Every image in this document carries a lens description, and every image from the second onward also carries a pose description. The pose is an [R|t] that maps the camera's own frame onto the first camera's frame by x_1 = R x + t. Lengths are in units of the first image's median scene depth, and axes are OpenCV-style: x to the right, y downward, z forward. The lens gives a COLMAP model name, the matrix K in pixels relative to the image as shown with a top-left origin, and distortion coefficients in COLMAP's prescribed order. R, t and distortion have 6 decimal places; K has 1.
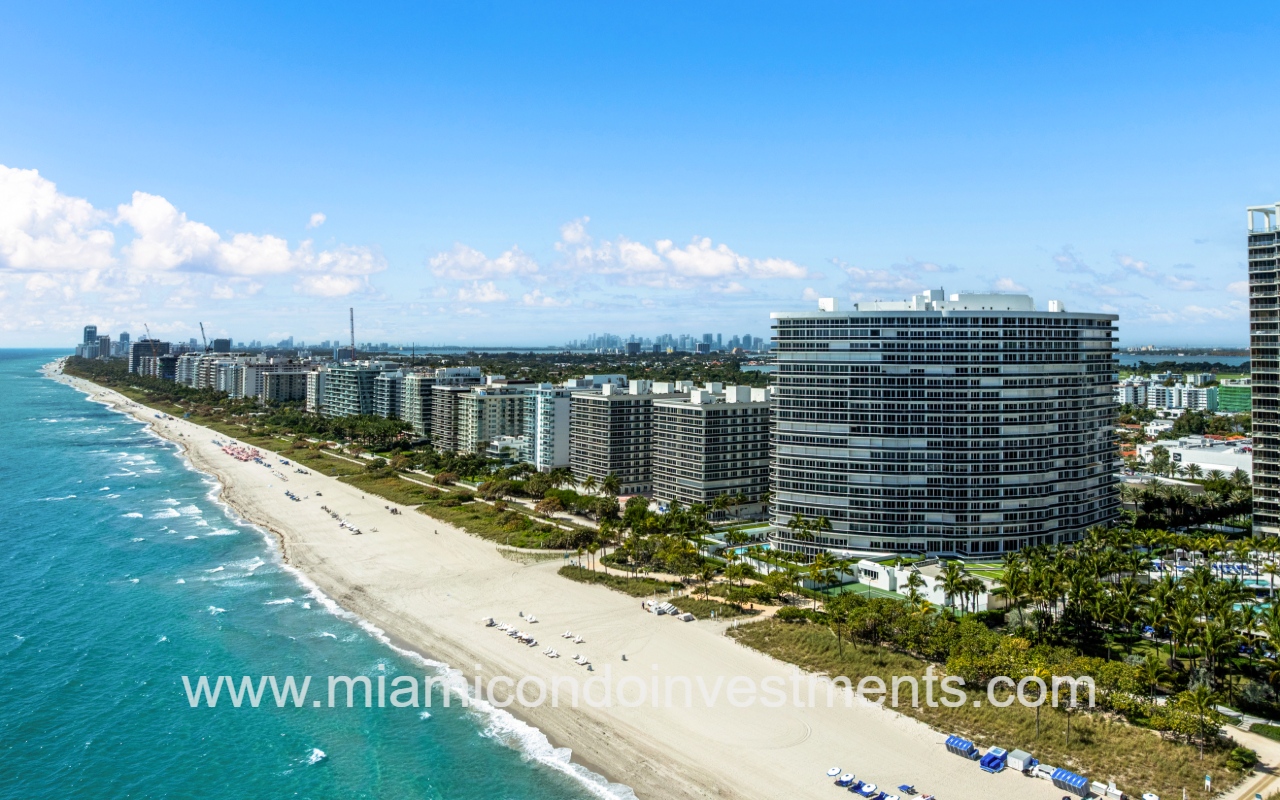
lens RADIAL K [[908.8, 0, 671.8], [0, 908.8, 311.5], [0, 0, 1]] dist [-0.026107, -0.001684]
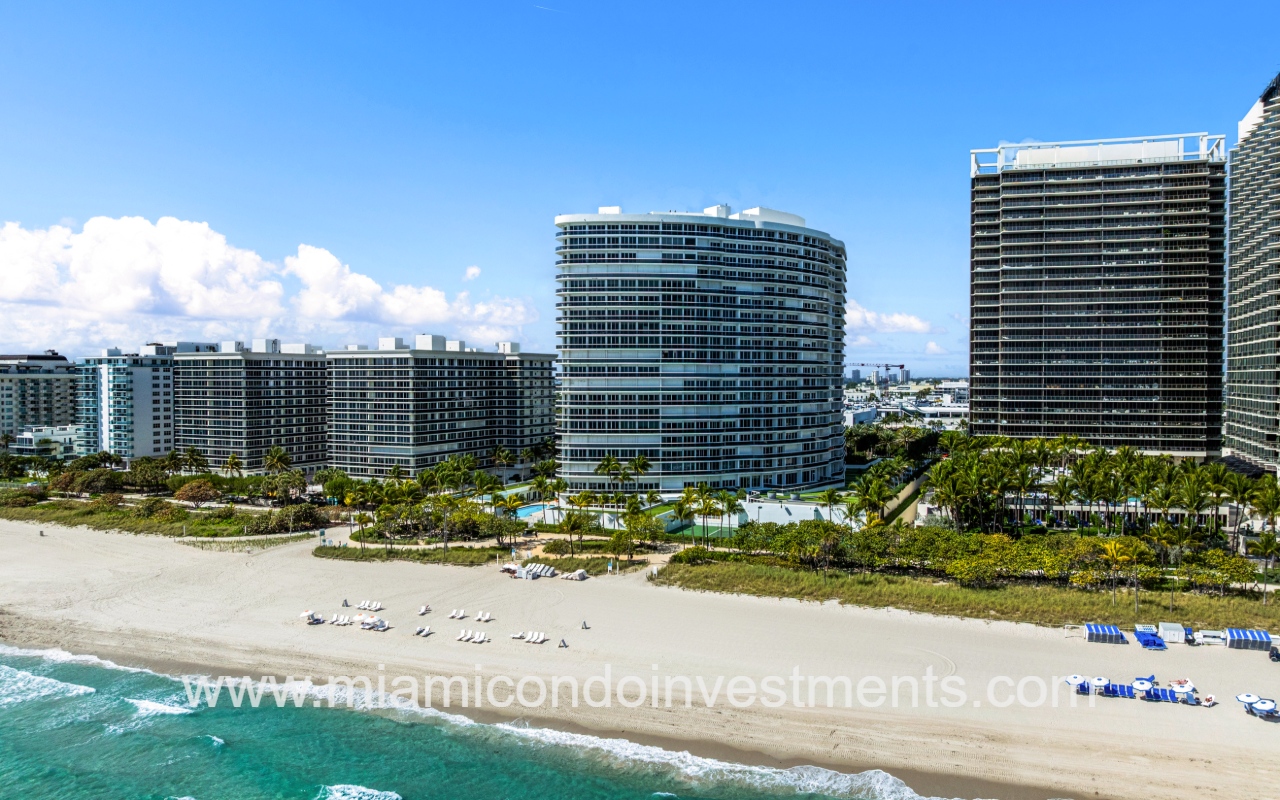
lens RADIAL K [[899.9, 0, 640.0], [0, 899.9, 400.0], [0, 0, 1]] dist [-0.027060, -0.004768]
pose [[0.855862, -0.022182, 0.516729, -0.258972], [-0.014464, 0.997663, 0.066785, 0.116646], [-0.517002, -0.064632, 0.853540, 0.286799]]
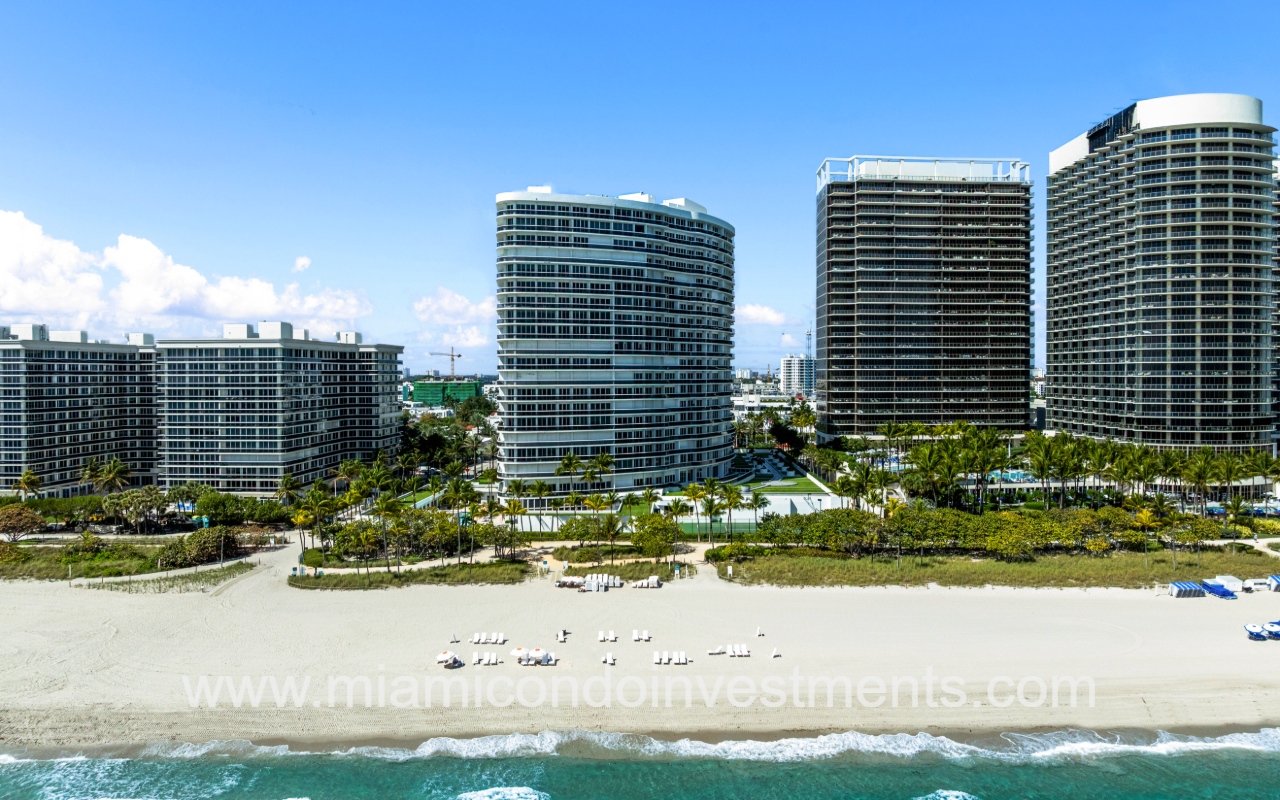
lens RADIAL K [[910.4, 0, 648.9], [0, 910.4, 390.4], [0, 0, 1]] dist [-0.031966, 0.002305]
pose [[0.608194, -0.025108, 0.793391, -0.429326], [-0.025897, 0.998340, 0.051446, 0.127372], [-0.793365, -0.051836, 0.606535, 0.481337]]
